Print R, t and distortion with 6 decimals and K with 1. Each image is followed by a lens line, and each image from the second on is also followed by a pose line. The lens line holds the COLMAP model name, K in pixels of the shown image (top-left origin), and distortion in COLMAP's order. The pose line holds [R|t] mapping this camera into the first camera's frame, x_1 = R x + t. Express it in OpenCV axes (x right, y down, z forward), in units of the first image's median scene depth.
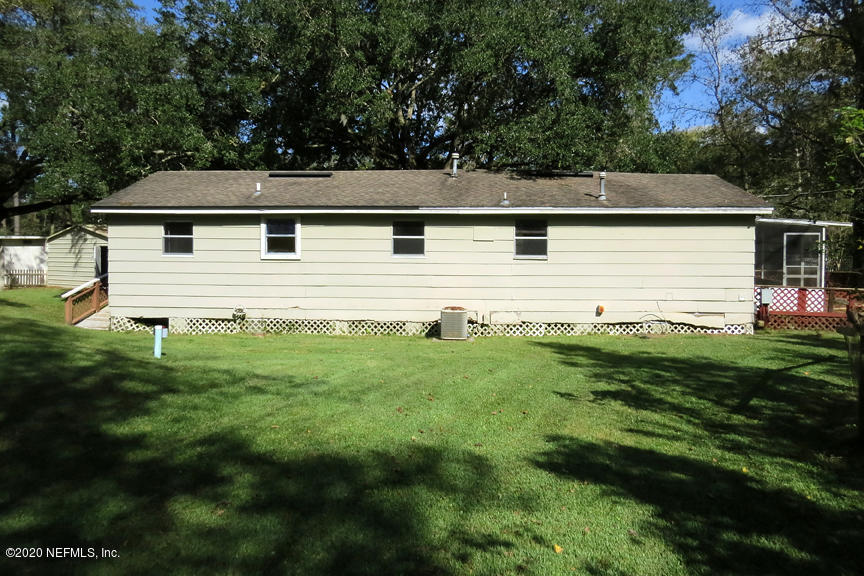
lens RADIAL K [[622.7, 0, 432.0], [0, 622.7, 288.0], [0, 0, 1]] dist [0.003645, 0.003565]
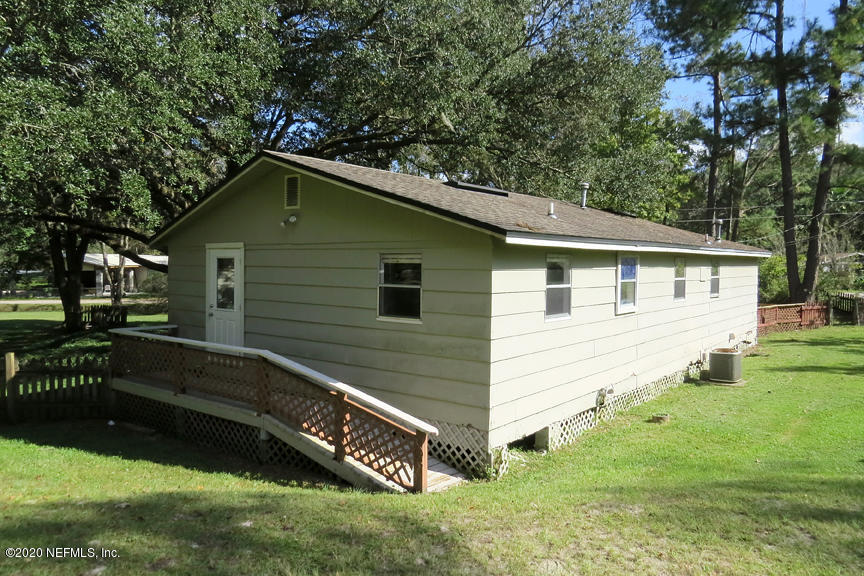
lens RADIAL K [[622.7, 0, 432.0], [0, 622.7, 288.0], [0, 0, 1]] dist [0.003645, 0.003565]
pose [[0.528473, -0.031391, 0.848370, -0.968030], [0.098438, 0.994841, -0.024509, -0.076997], [-0.843224, 0.096464, 0.528837, 0.770484]]
